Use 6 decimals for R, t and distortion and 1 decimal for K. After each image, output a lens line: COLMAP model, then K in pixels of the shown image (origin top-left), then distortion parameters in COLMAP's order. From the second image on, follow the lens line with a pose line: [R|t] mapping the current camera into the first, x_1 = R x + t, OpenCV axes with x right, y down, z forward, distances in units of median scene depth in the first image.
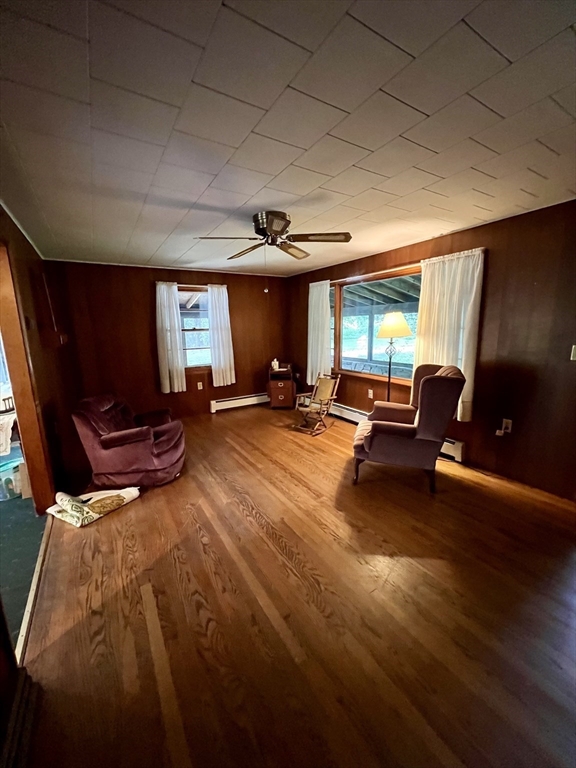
lens RADIAL K [[304.6, 0, 286.2], [0, 304.6, 384.6], [0, 0, 1]] dist [-0.002682, 0.000412]
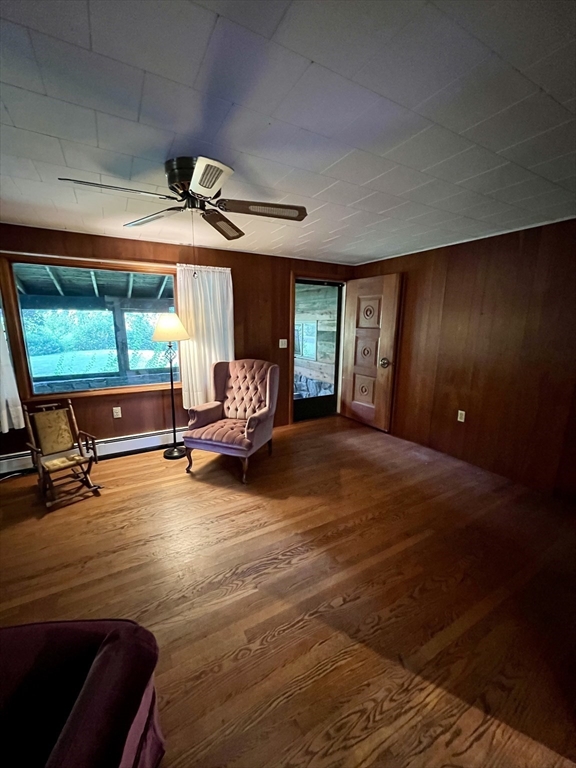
lens RADIAL K [[304.6, 0, 286.2], [0, 304.6, 384.6], [0, 0, 1]] dist [-0.002682, 0.000412]
pose [[0.042064, -0.180678, 0.982642, -0.839449], [0.184302, 0.968038, 0.170104, -0.167094], [-0.981969, 0.173947, 0.074019, 0.870321]]
